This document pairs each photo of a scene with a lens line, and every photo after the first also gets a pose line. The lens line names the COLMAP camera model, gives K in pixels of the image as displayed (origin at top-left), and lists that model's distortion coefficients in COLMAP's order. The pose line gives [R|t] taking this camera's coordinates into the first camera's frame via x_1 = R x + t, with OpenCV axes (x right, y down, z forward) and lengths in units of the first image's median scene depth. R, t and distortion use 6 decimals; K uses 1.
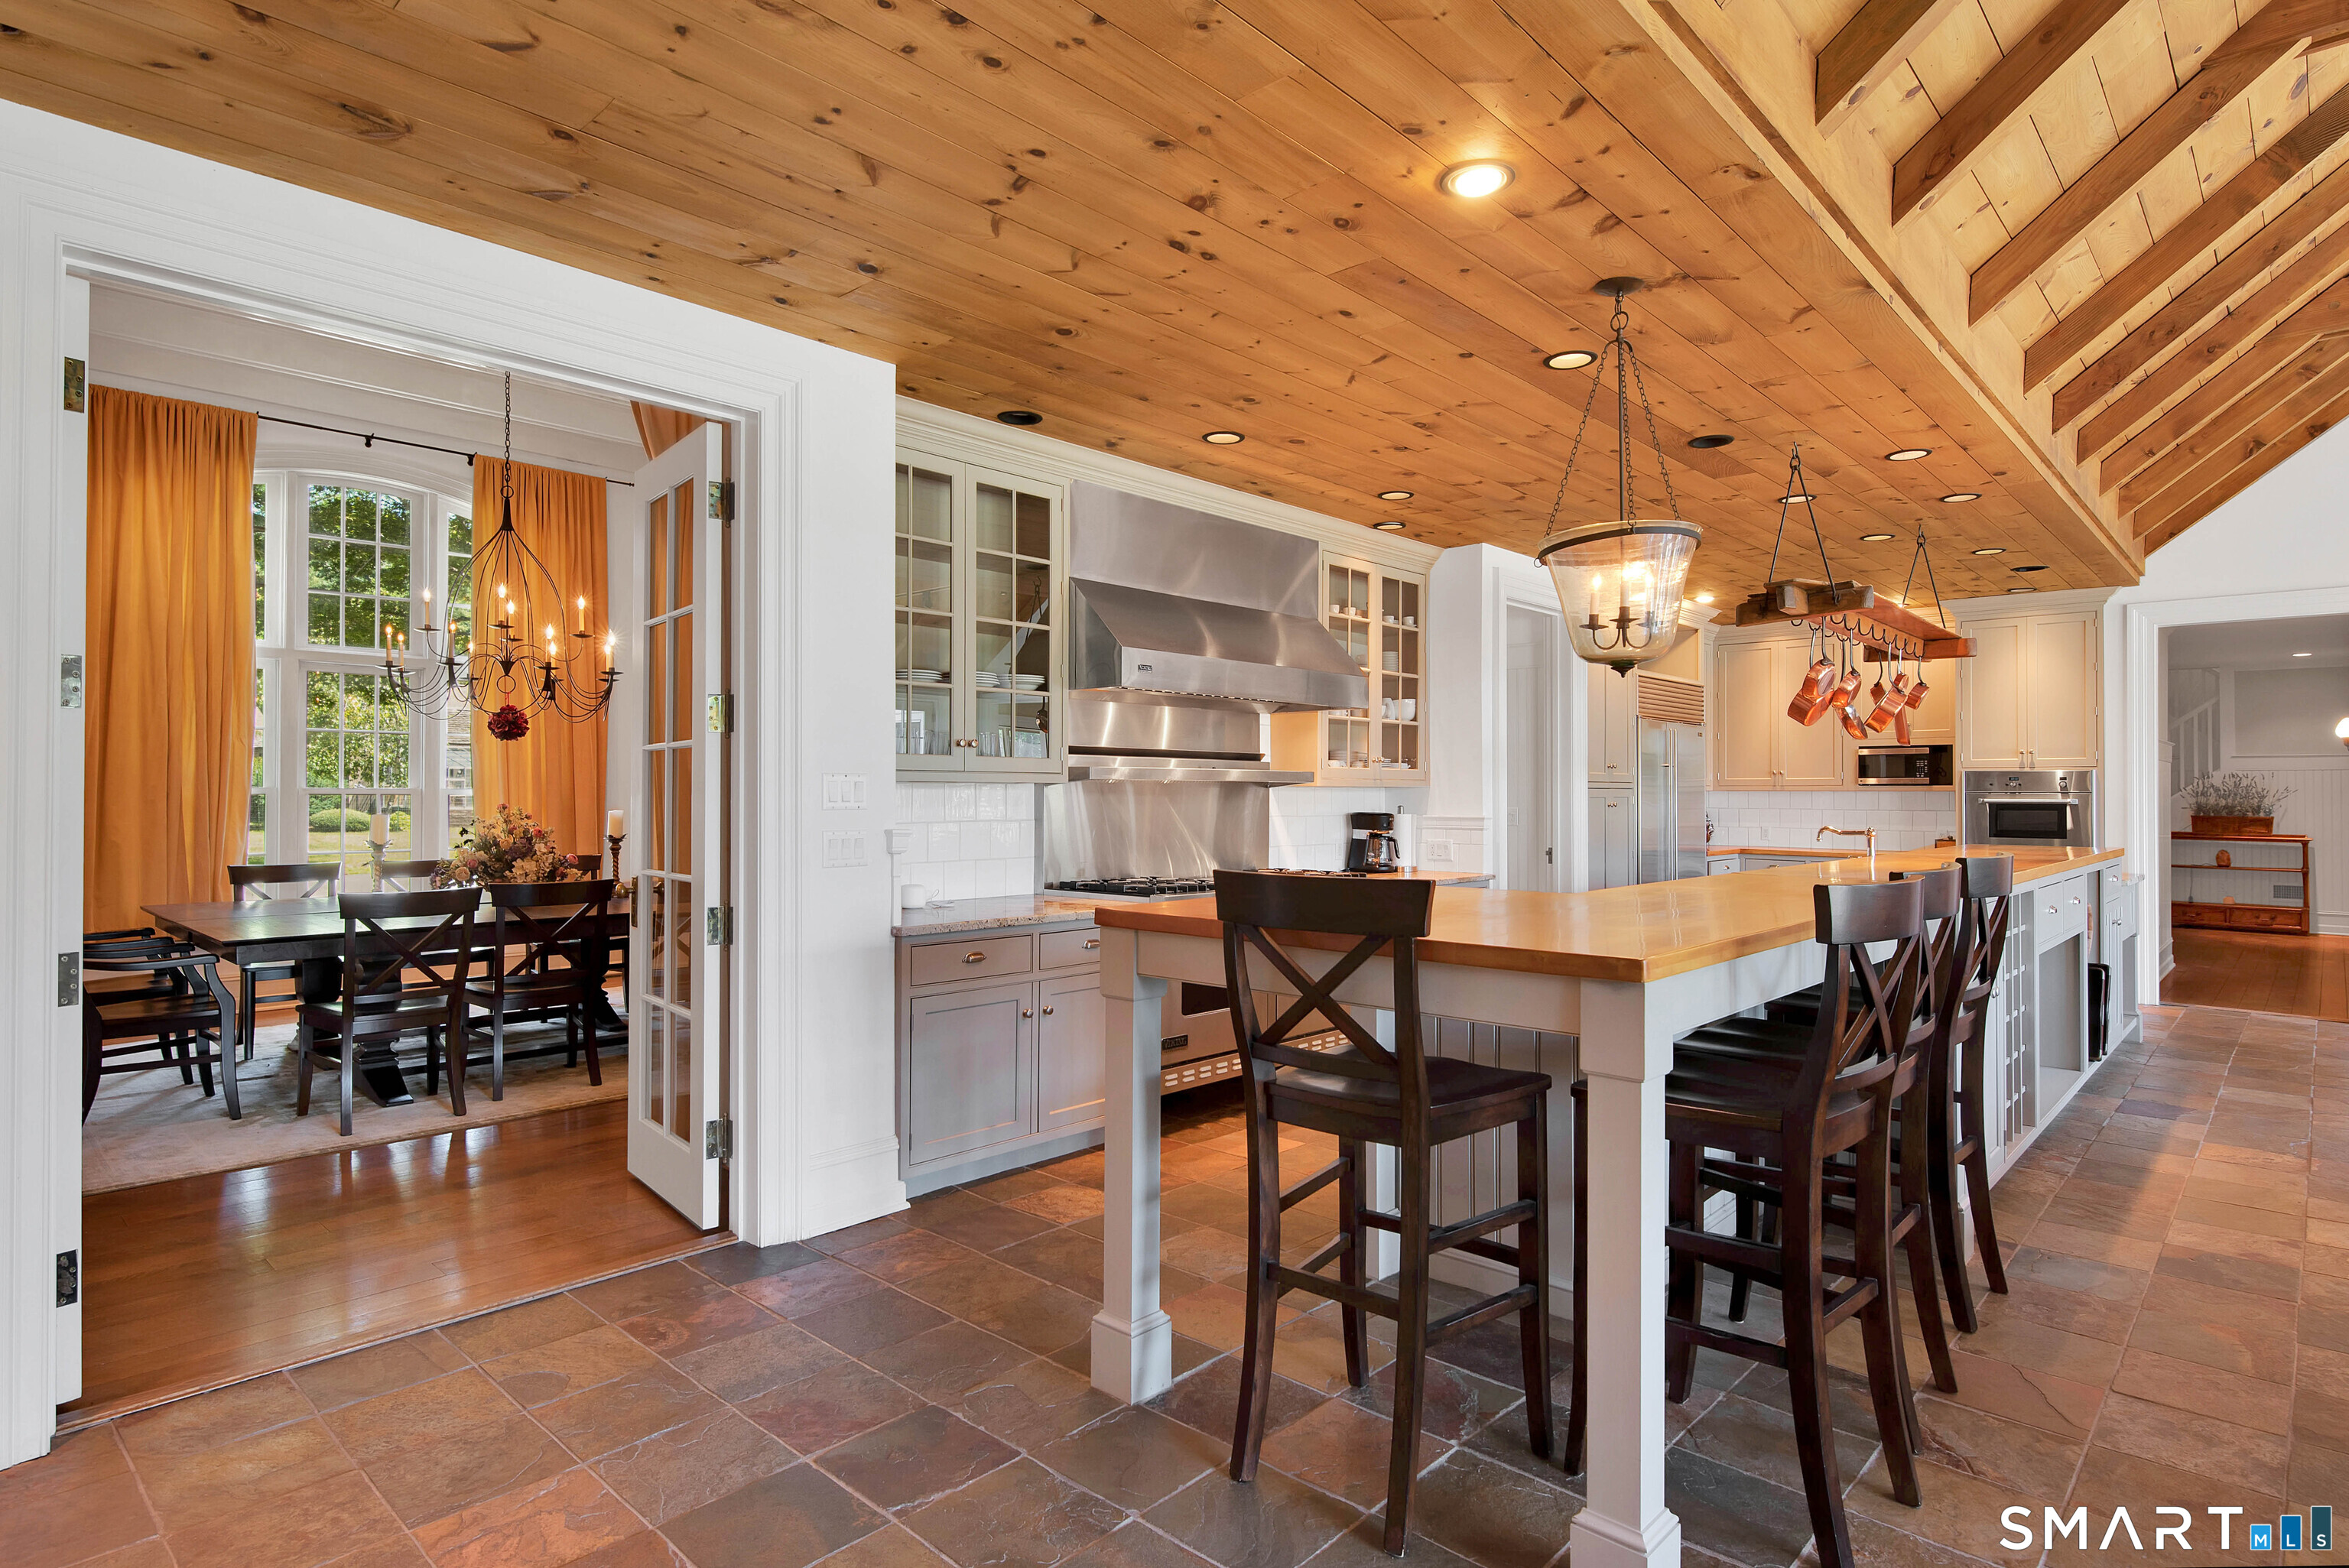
lens RADIAL K [[1260.9, 0, 1164.0], [0, 1260.9, 783.1], [0, 0, 1]] dist [-0.000011, -0.002999]
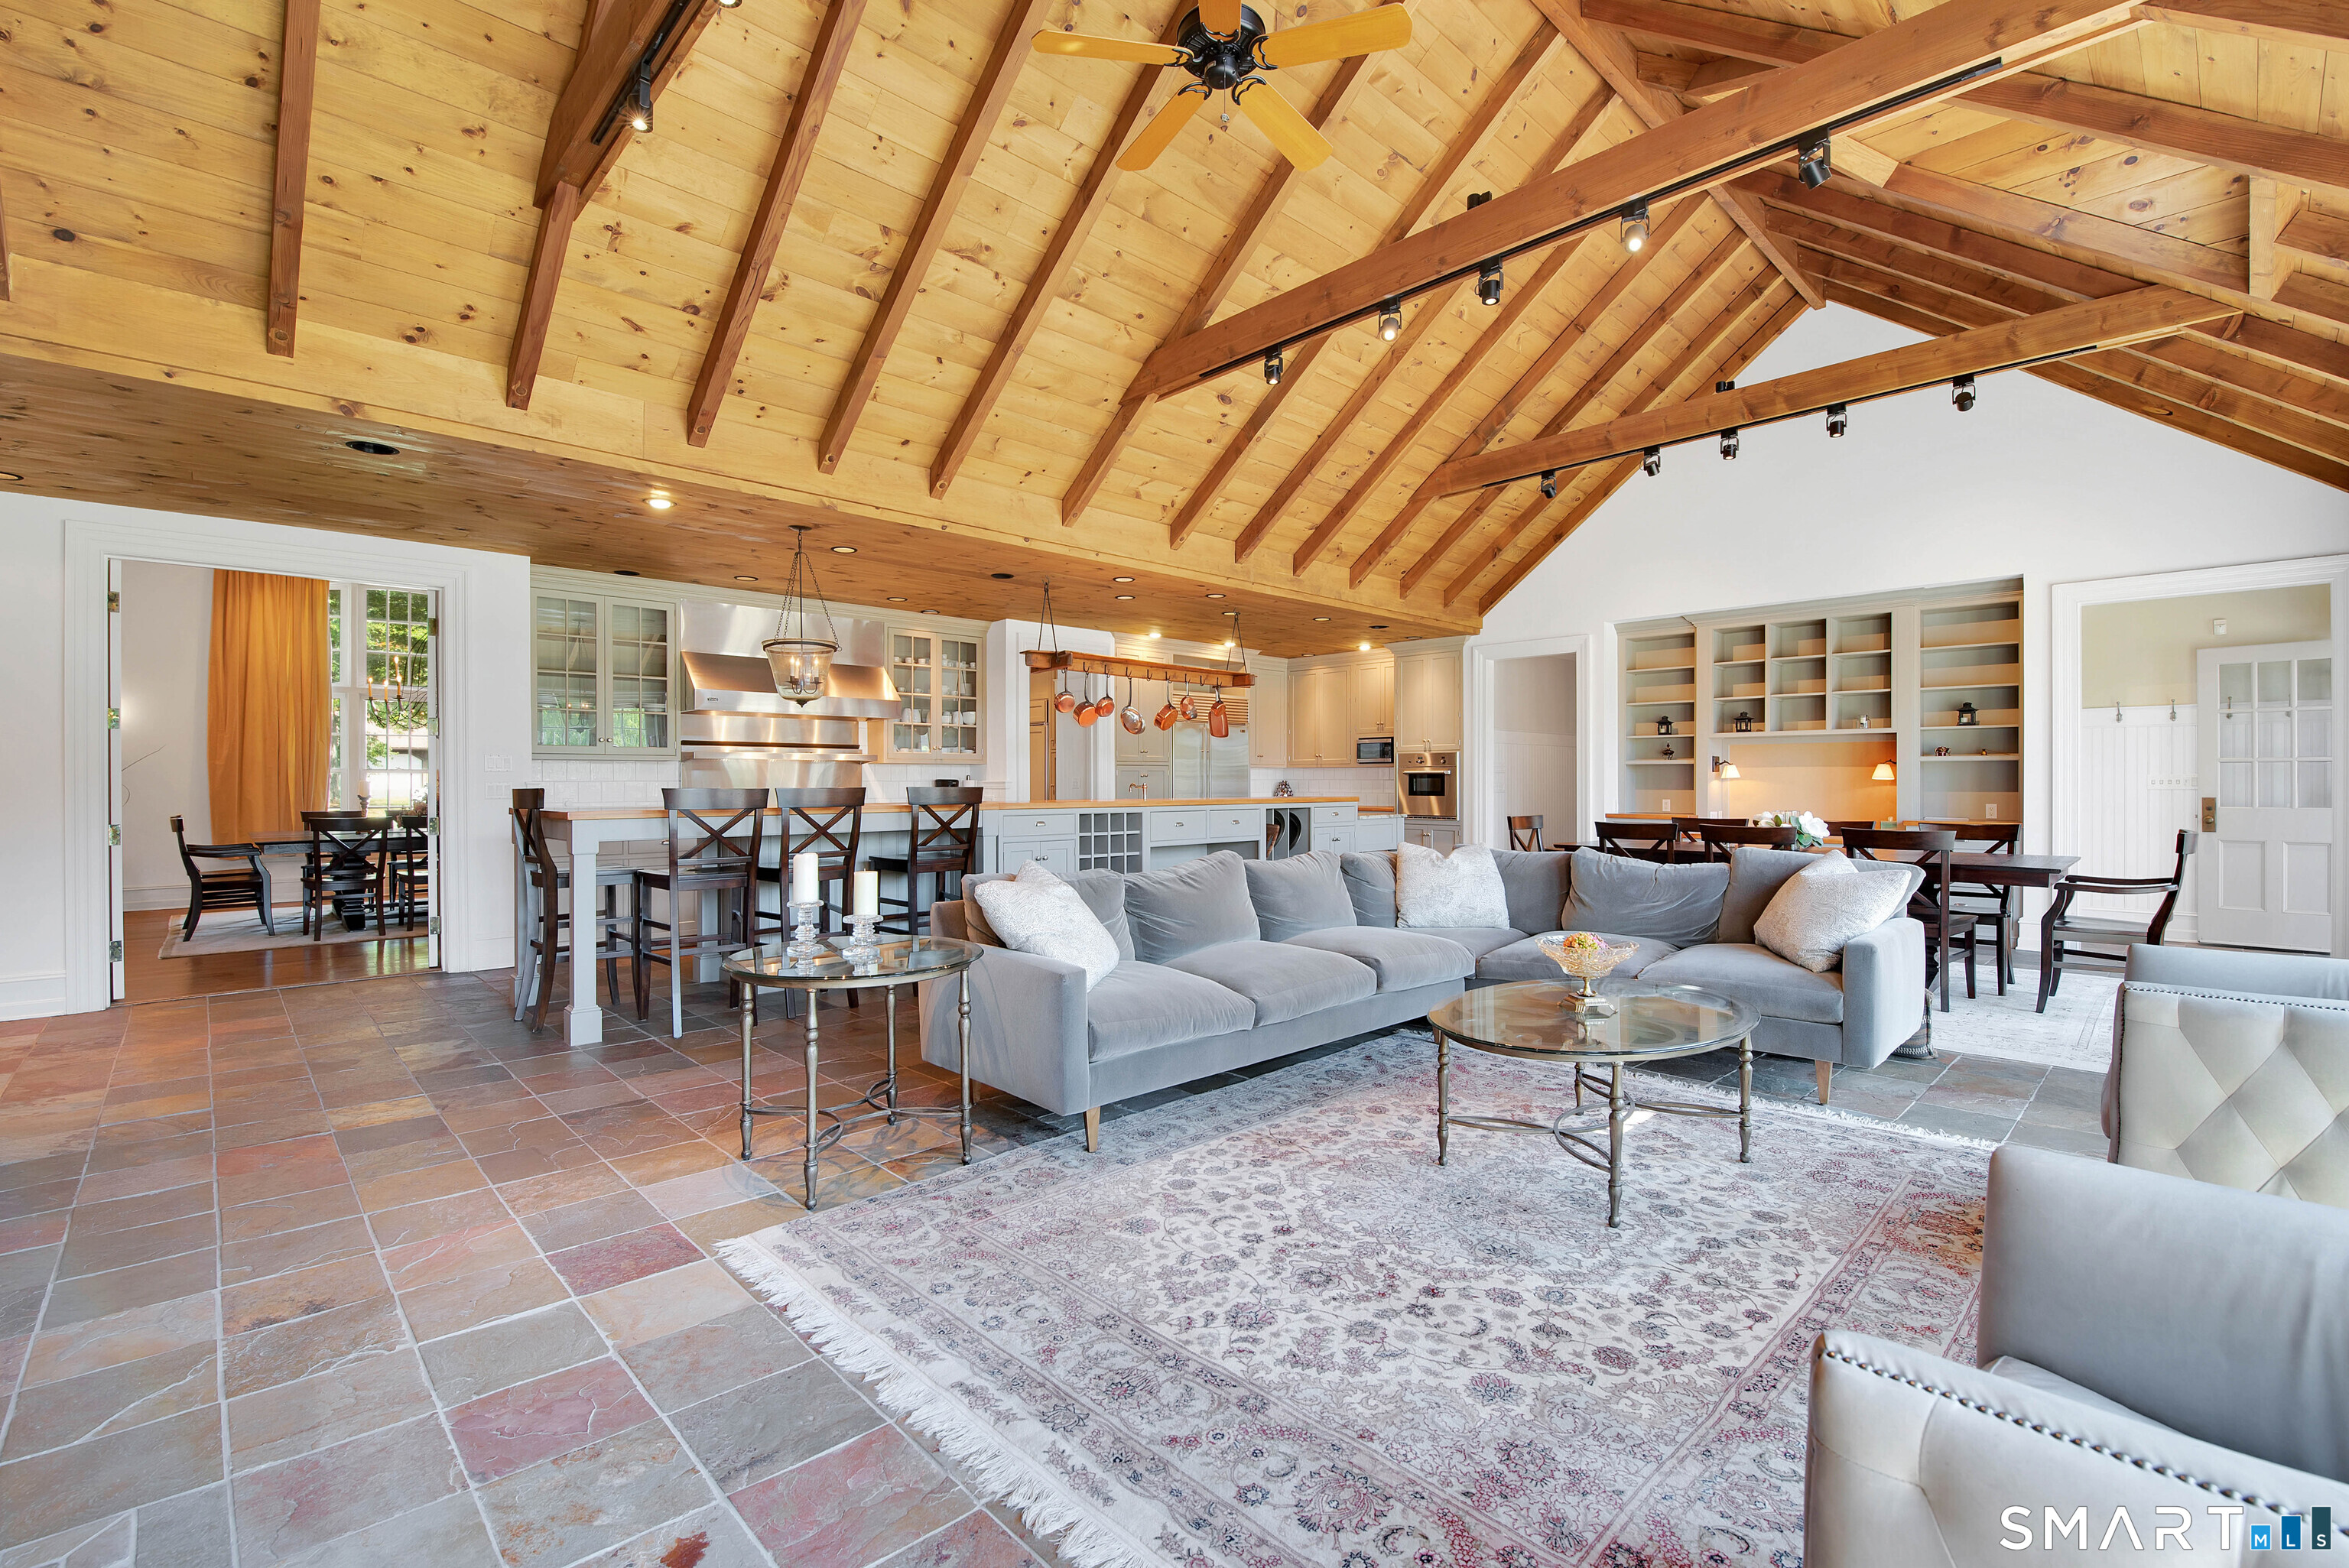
lens RADIAL K [[1035.4, 0, 1166.2], [0, 1035.4, 790.4], [0, 0, 1]] dist [-0.011433, 0.000598]
pose [[0.998440, -0.003601, -0.055714, 0.542918], [0.004572, 0.999840, 0.017321, 0.015452], [0.055643, -0.017549, 0.998297, -0.376055]]
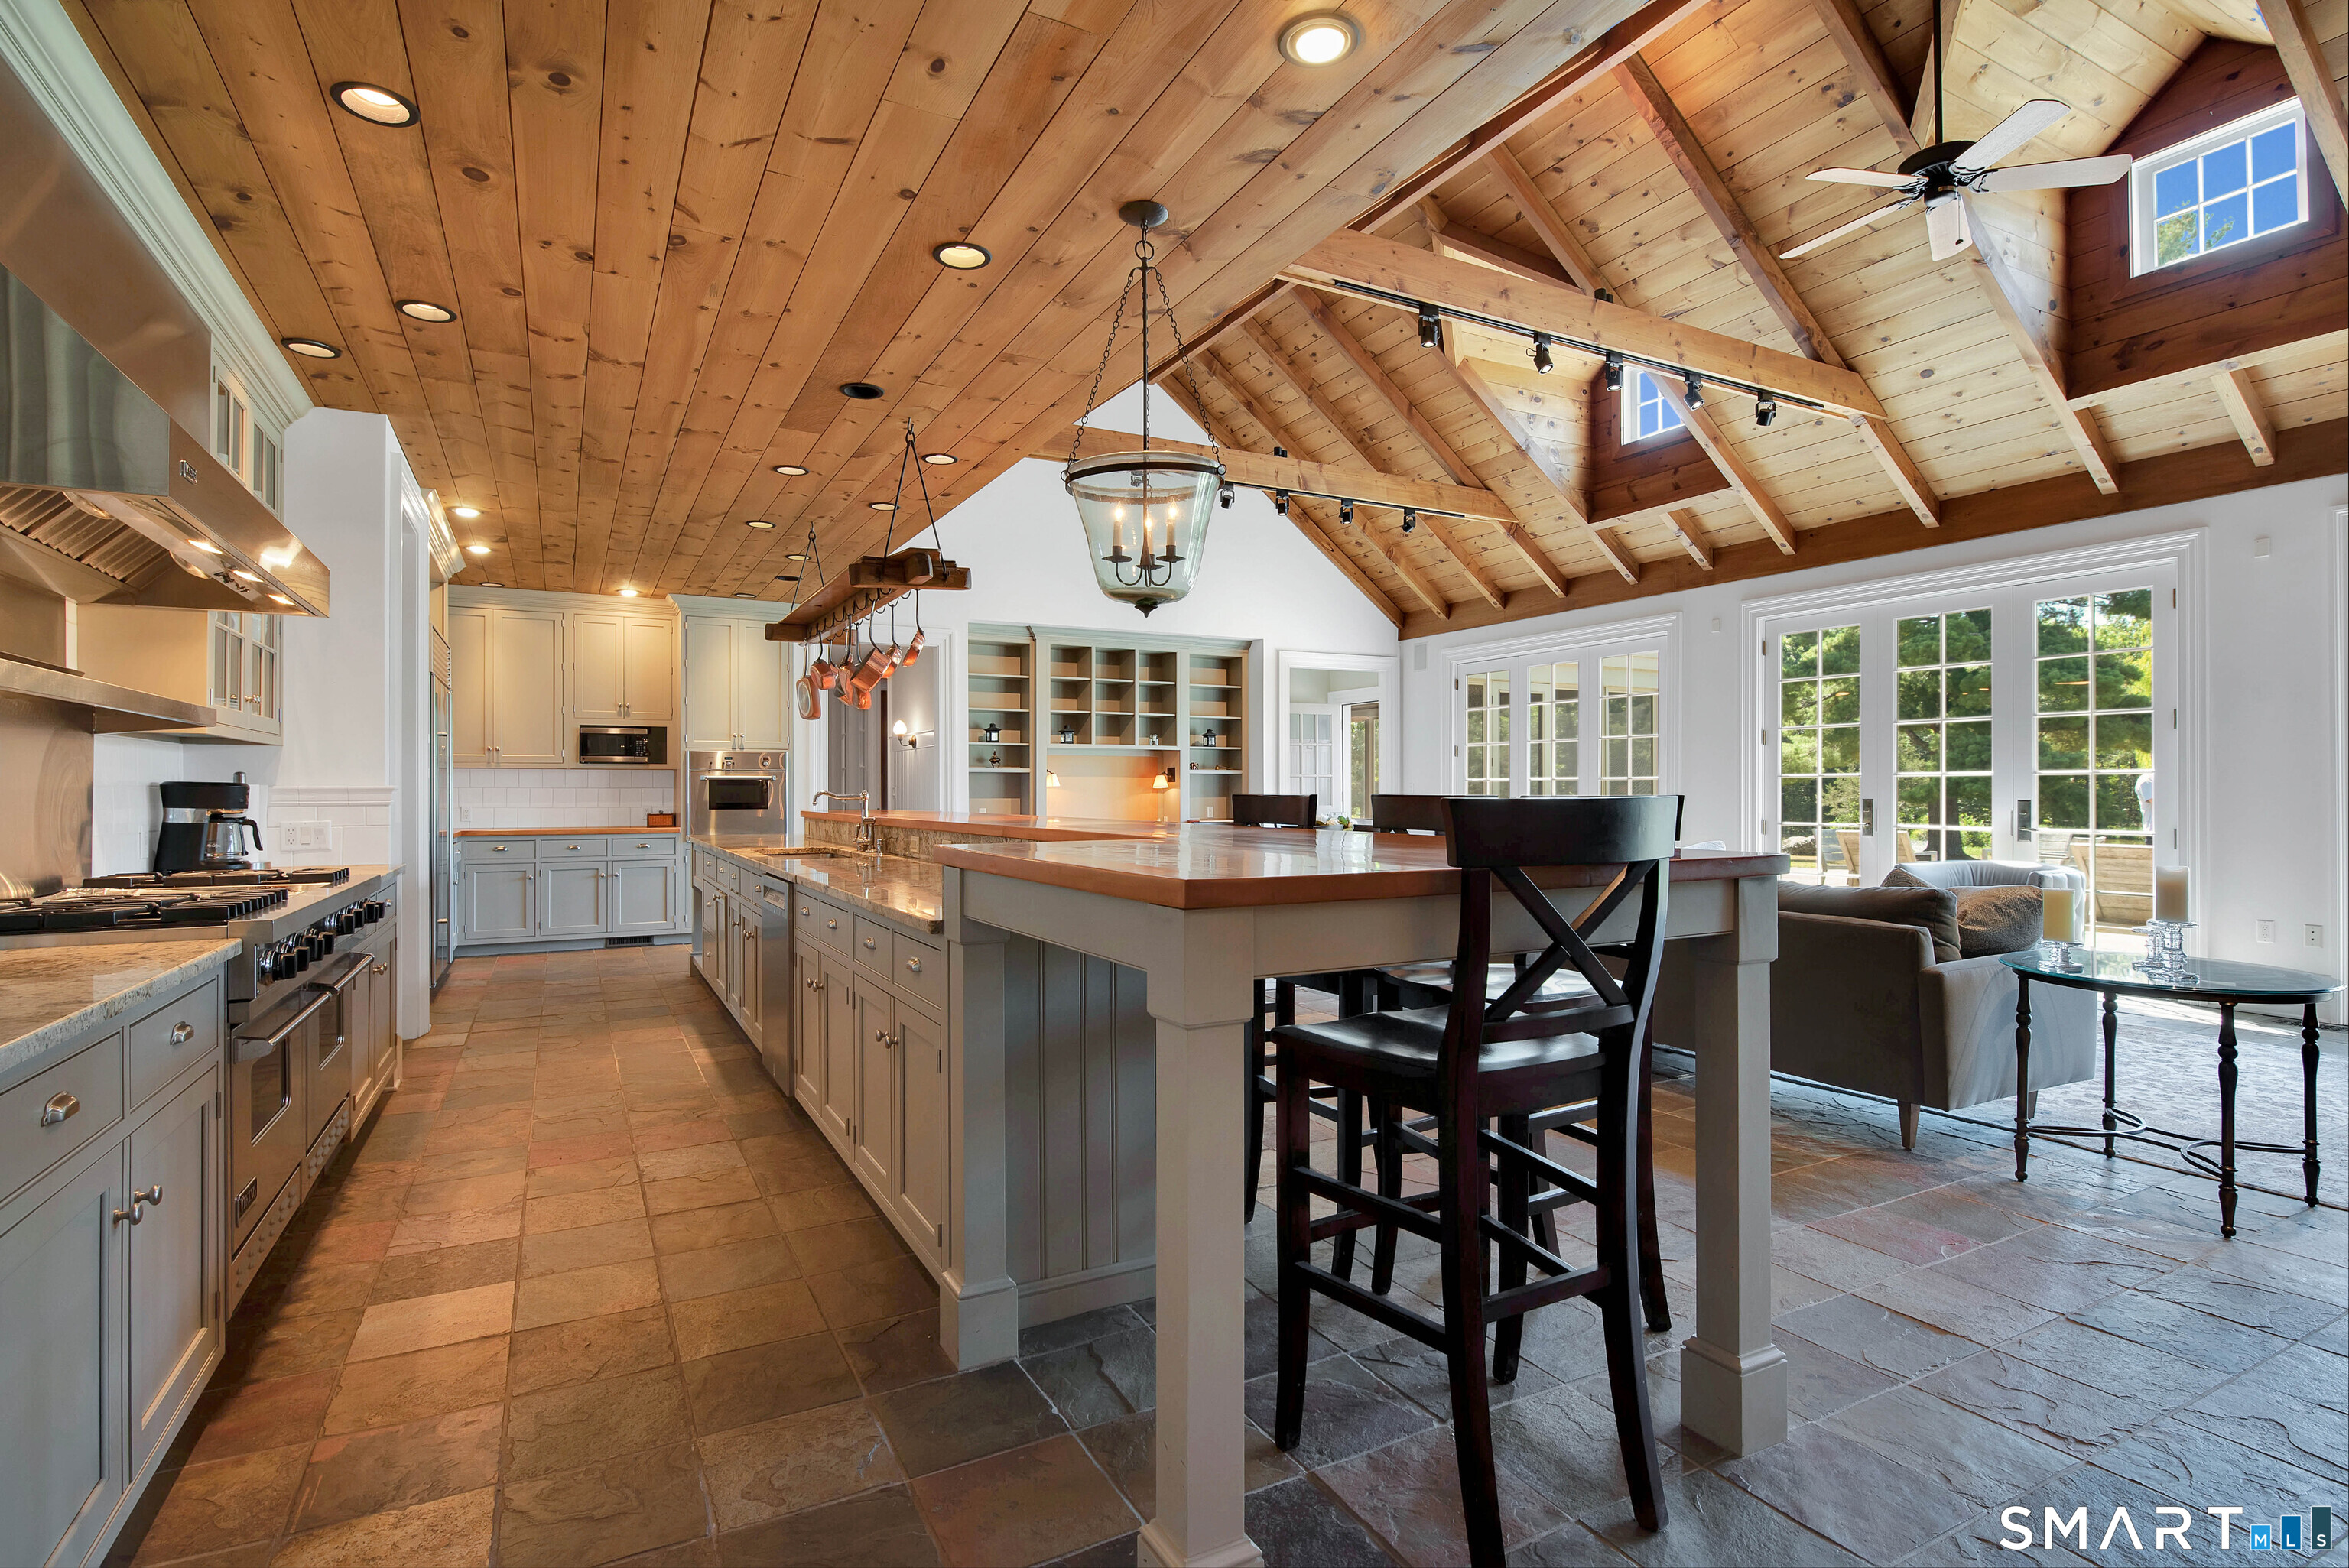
lens RADIAL K [[1148.3, 0, 1184.6], [0, 1148.3, 784.8], [0, 0, 1]] dist [-0.006372, -0.005078]
pose [[0.307768, 0.003140, 0.951456, -0.241393], [-0.005975, 0.999981, -0.001367, 0.023837], [-0.951443, -0.005264, 0.307781, 0.360181]]
